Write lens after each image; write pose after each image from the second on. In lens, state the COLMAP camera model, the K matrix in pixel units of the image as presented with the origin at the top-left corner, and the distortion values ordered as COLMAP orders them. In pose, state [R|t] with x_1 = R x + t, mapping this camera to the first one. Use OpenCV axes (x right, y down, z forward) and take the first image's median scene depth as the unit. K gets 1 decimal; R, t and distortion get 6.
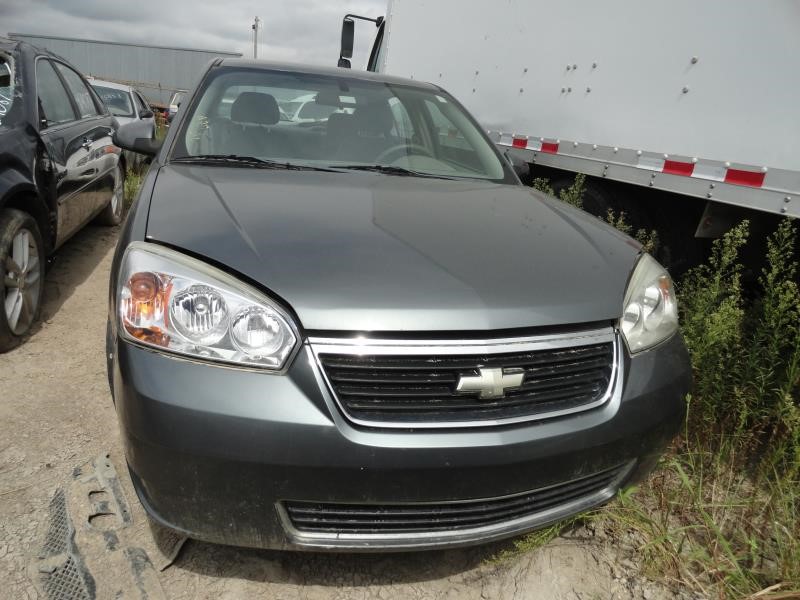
lens RADIAL K [[549.9, 0, 400.8], [0, 549.9, 298.0], [0, 0, 1]] dist [-0.005703, 0.006704]
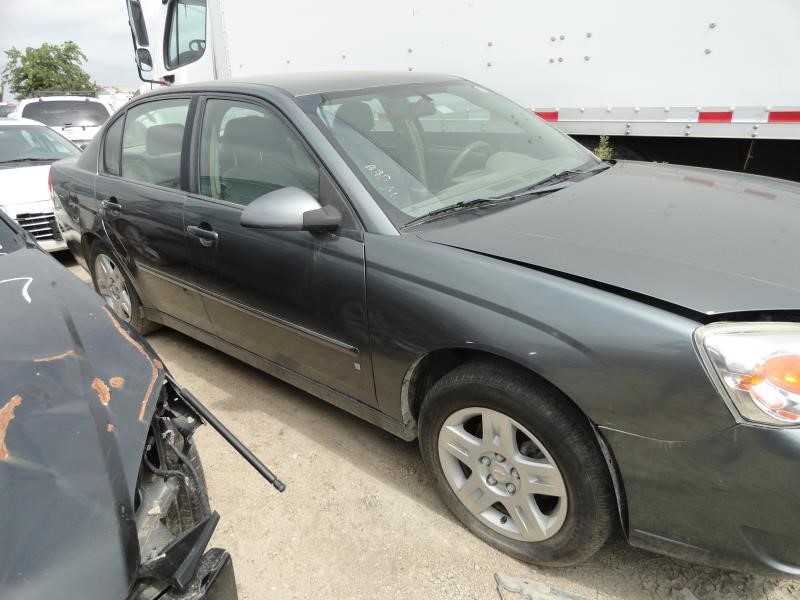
lens RADIAL K [[549.9, 0, 400.8], [0, 549.9, 298.0], [0, 0, 1]] dist [-0.005703, 0.006704]
pose [[0.836274, -0.324613, 0.441896, -0.734737], [0.291419, 0.945804, 0.143280, -0.235151], [-0.464458, 0.008955, 0.885550, 0.258540]]
